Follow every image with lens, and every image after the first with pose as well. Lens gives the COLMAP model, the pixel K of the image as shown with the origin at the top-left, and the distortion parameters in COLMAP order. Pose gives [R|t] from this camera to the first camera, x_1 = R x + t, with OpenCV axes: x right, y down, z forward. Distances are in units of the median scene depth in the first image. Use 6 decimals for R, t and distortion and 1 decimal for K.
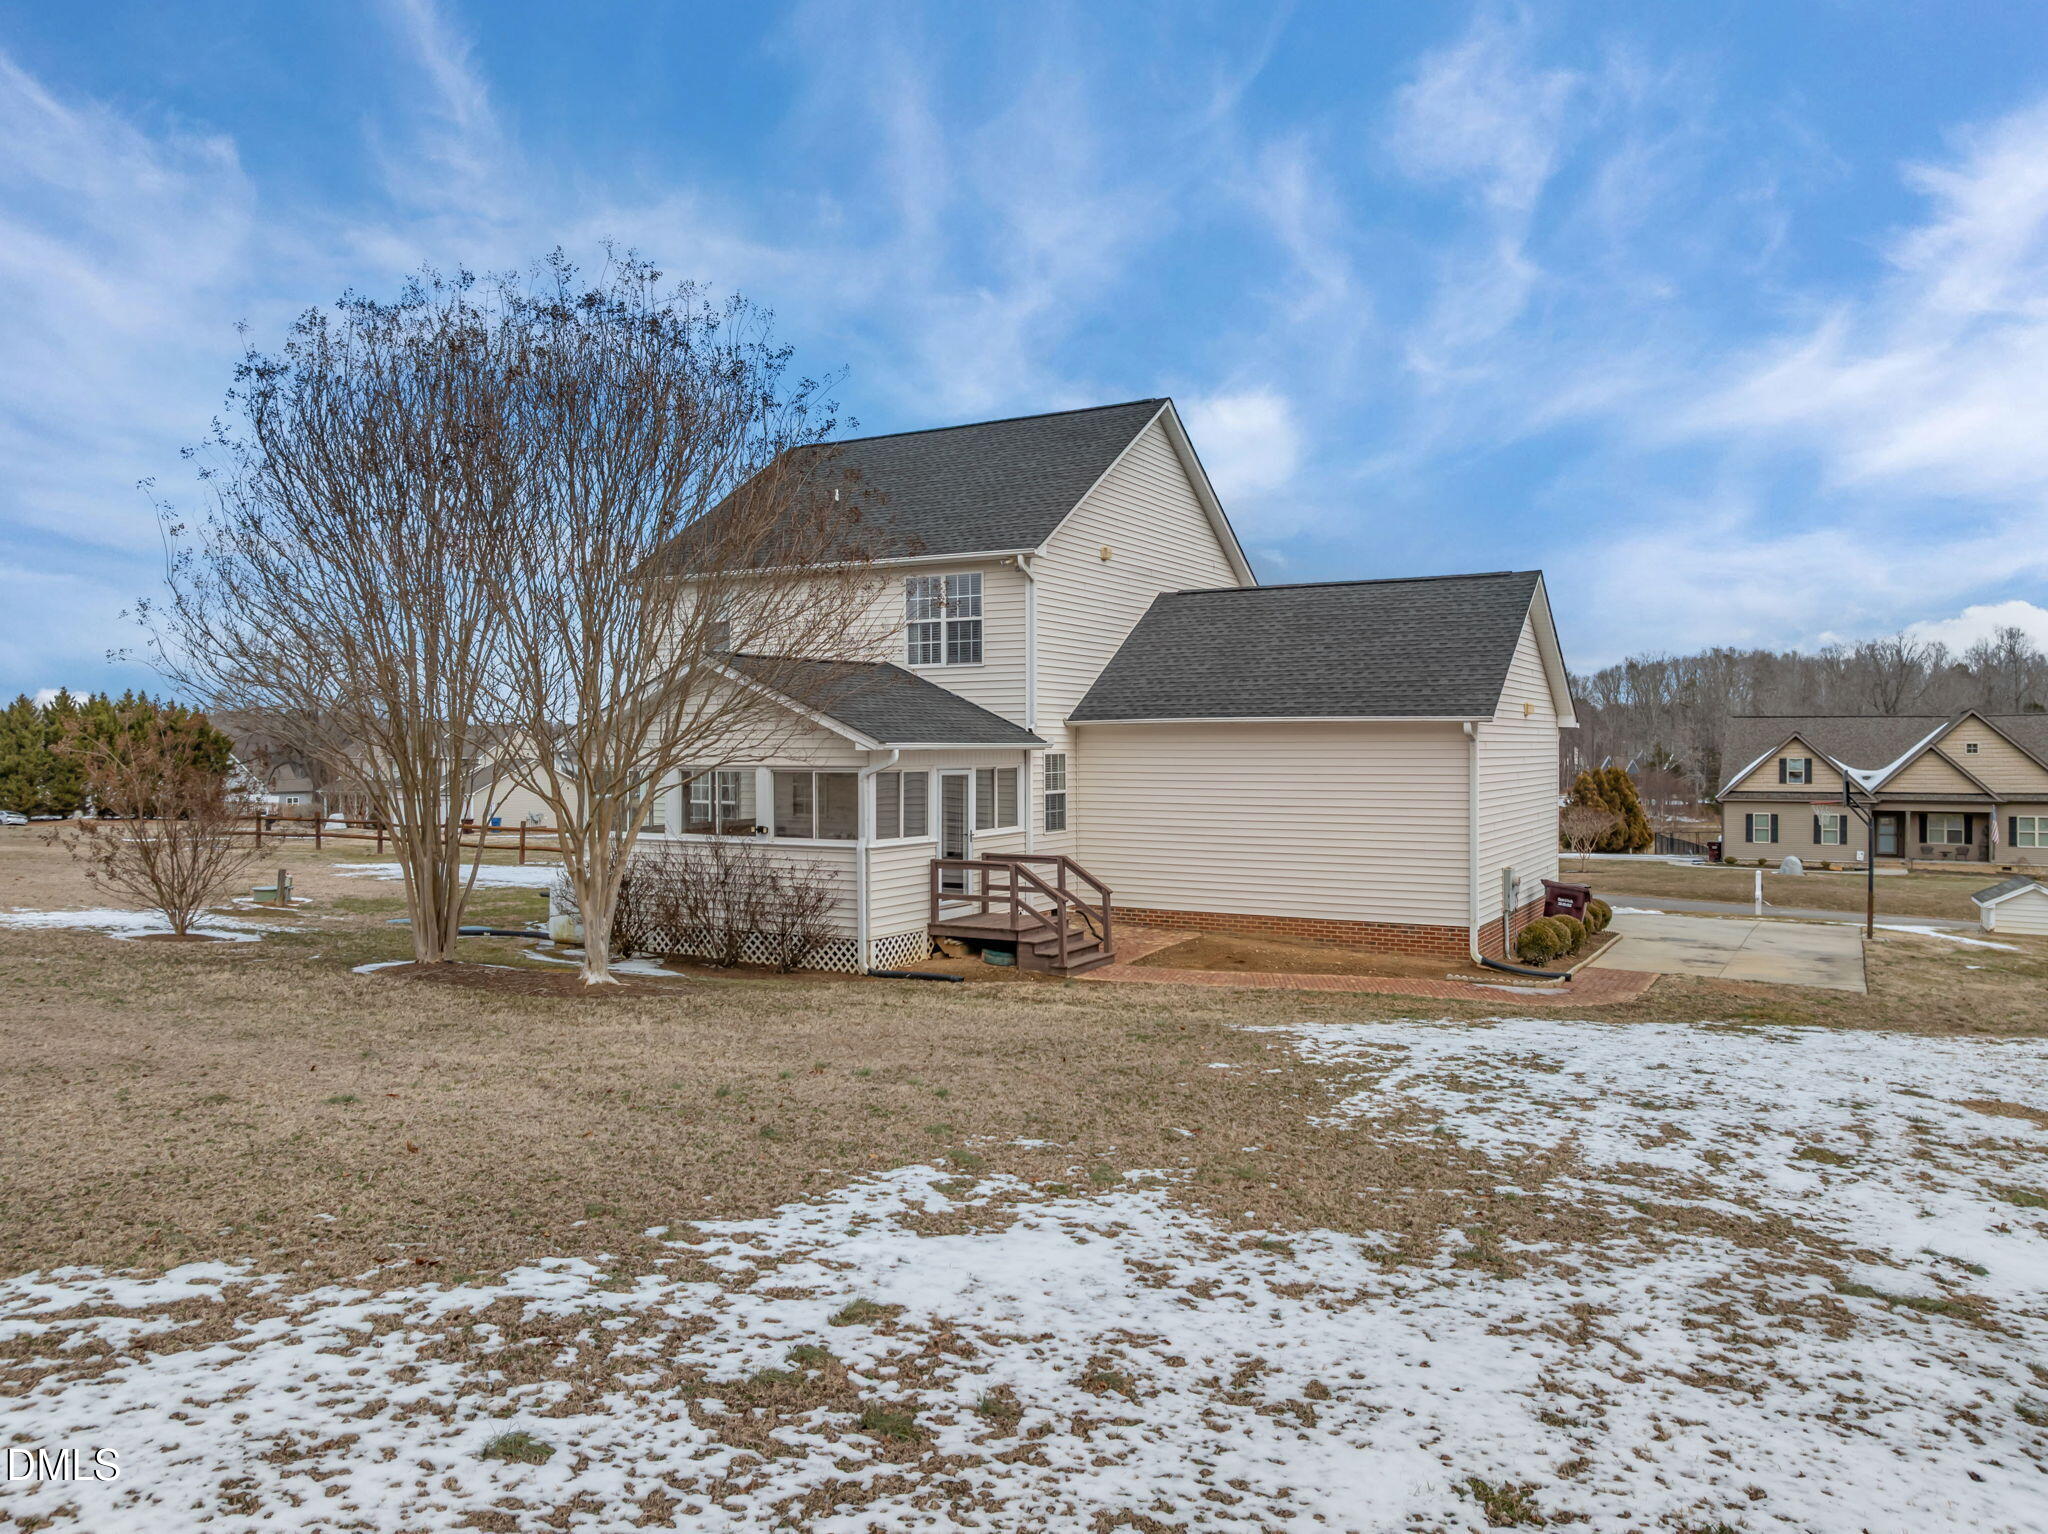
lens RADIAL K [[1438.7, 0, 1025.3], [0, 1438.7, 752.5], [0, 0, 1]] dist [-0.038654, -0.004963]
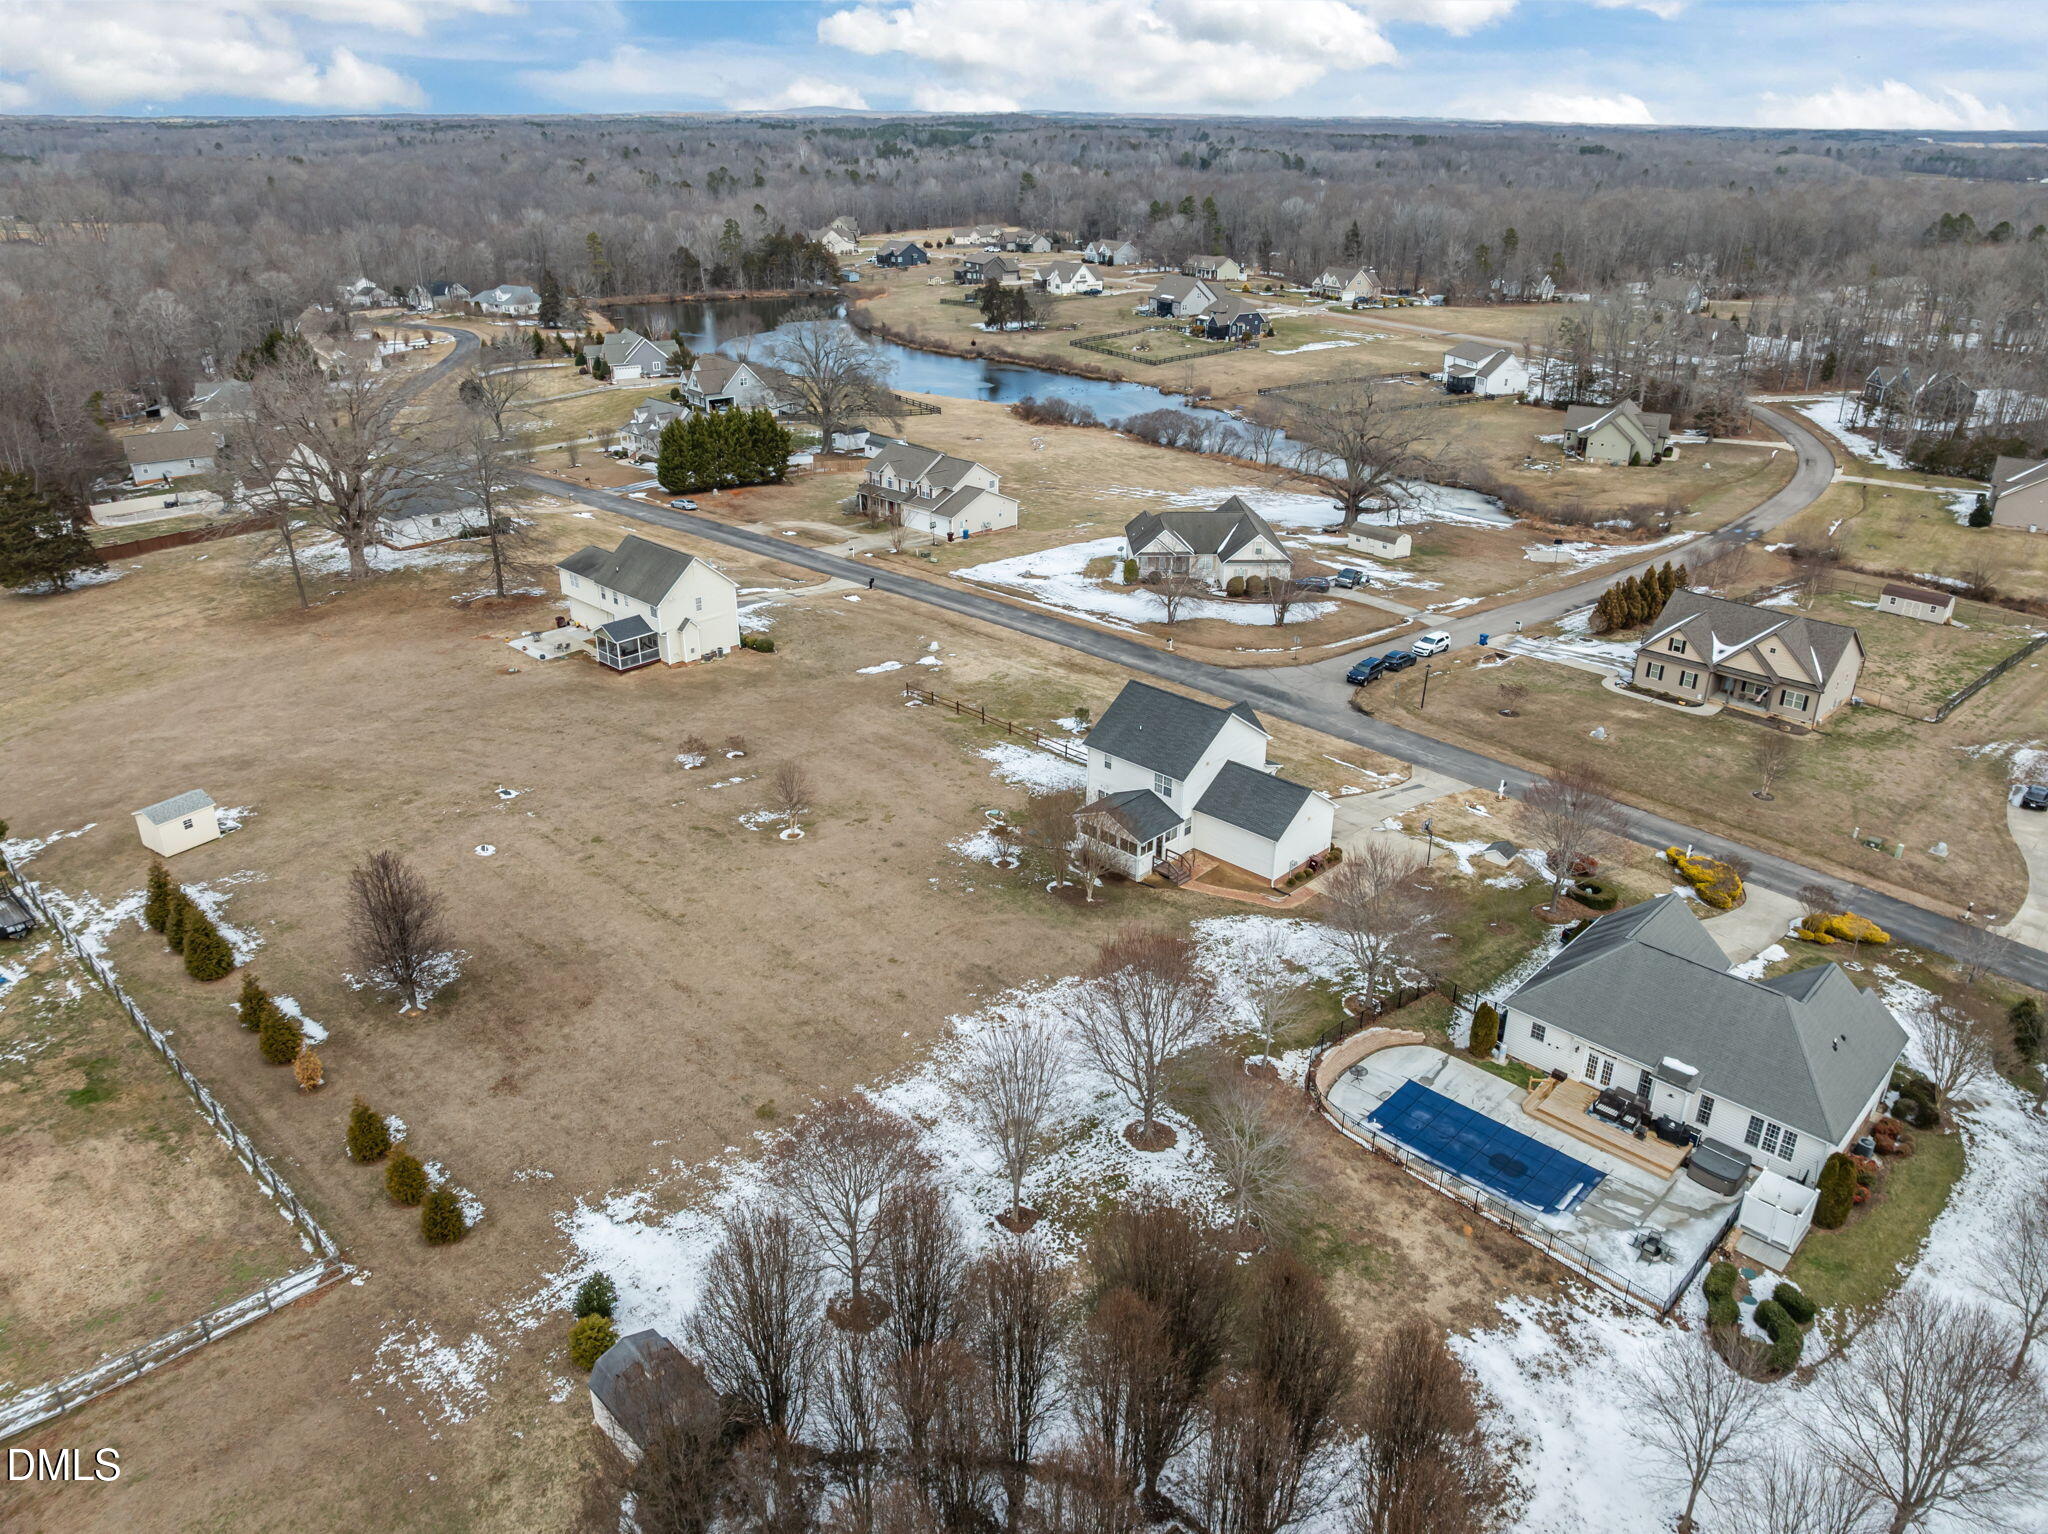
lens RADIAL K [[1438.7, 0, 1025.3], [0, 1438.7, 752.5], [0, 0, 1]] dist [-0.038654, -0.004963]
pose [[0.970060, 0.102941, -0.219970, 0.462290], [-0.005260, 0.914421, 0.404730, -1.865670], [0.242808, -0.391455, 0.887585, -2.742968]]
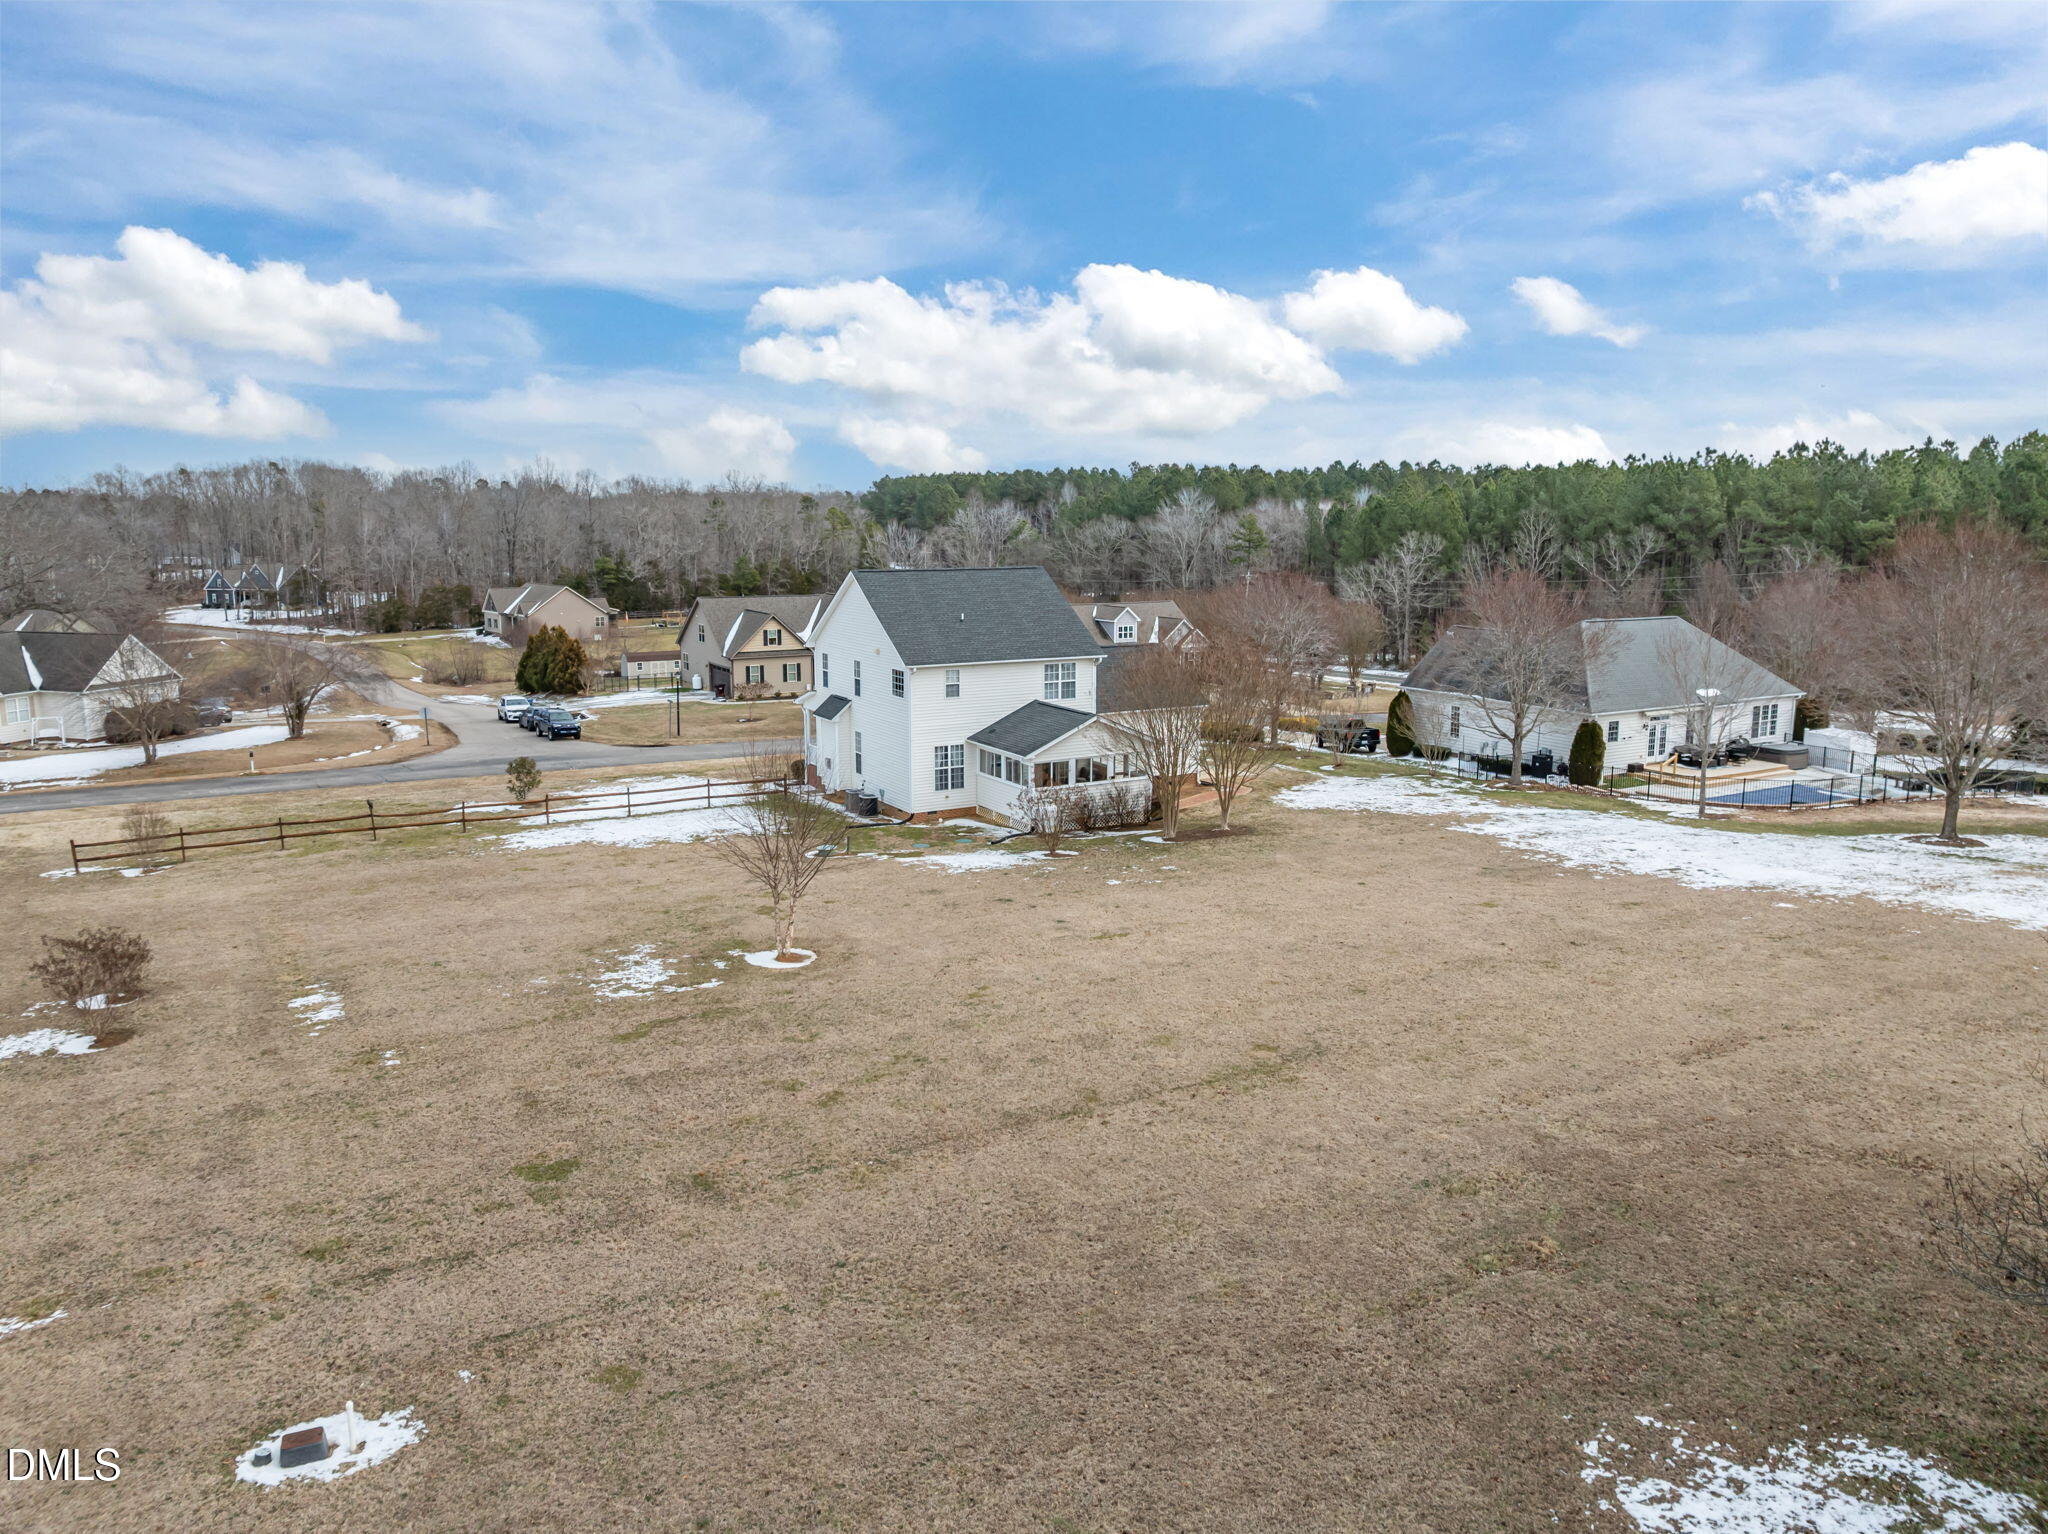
lens RADIAL K [[1438.7, 0, 1025.3], [0, 1438.7, 752.5], [0, 0, 1]] dist [-0.038654, -0.004963]
pose [[0.500755, -0.142653, 0.853753, -2.229466], [0.004275, 0.986722, 0.162363, -0.376314], [-0.865579, -0.077655, 0.494715, -0.170239]]
